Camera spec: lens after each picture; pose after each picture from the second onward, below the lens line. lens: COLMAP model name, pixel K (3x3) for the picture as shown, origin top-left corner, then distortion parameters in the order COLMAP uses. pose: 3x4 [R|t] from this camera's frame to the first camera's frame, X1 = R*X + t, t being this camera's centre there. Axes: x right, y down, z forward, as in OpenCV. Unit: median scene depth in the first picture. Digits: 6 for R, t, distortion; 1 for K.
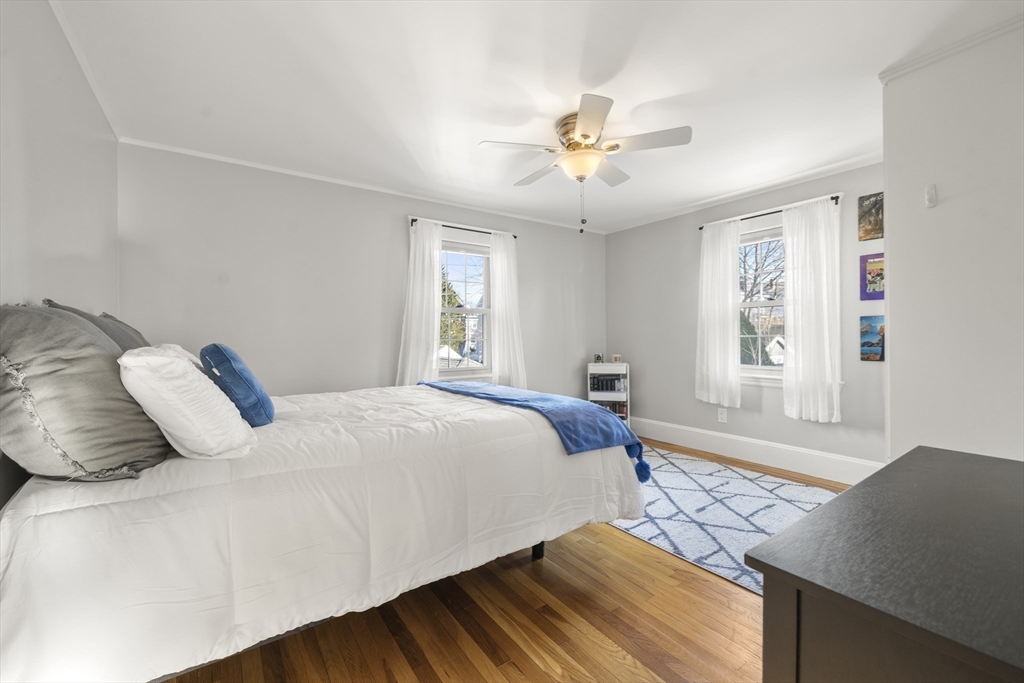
lens RADIAL K [[414.9, 0, 513.7], [0, 414.9, 346.6], [0, 0, 1]] dist [0.001030, -0.000700]
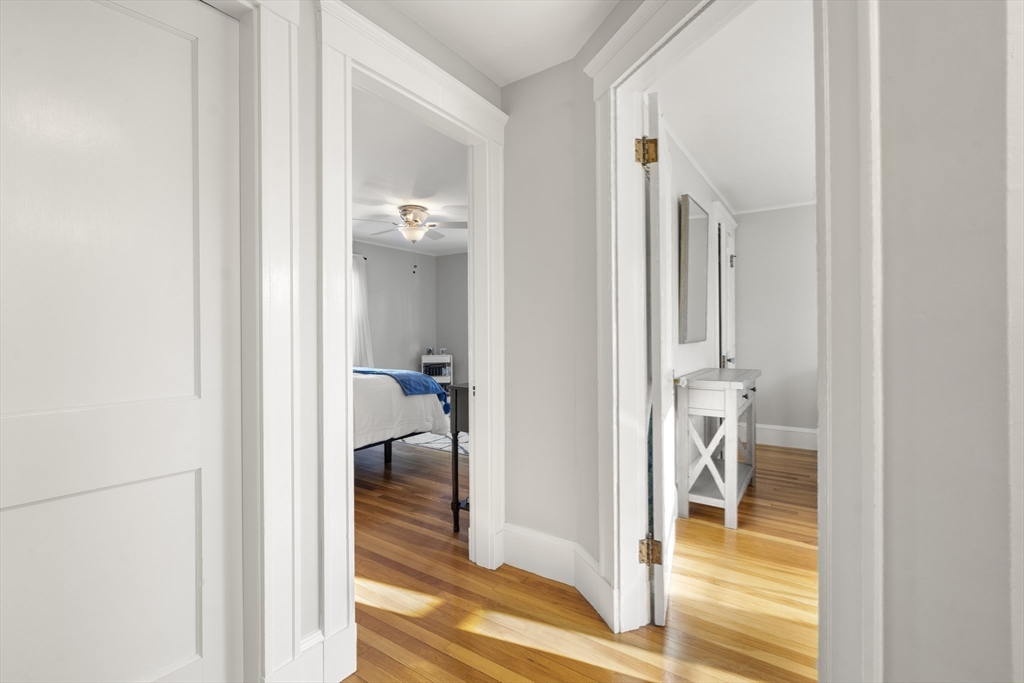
lens RADIAL K [[479.7, 0, 512.5], [0, 479.7, 345.0], [0, 0, 1]] dist [0.003806, 0.001030]
pose [[0.940982, 0.001408, 0.338454, -0.143155], [-0.000847, 0.999998, -0.001804, 0.023682], [-0.338456, 0.001411, 0.940981, -1.162241]]
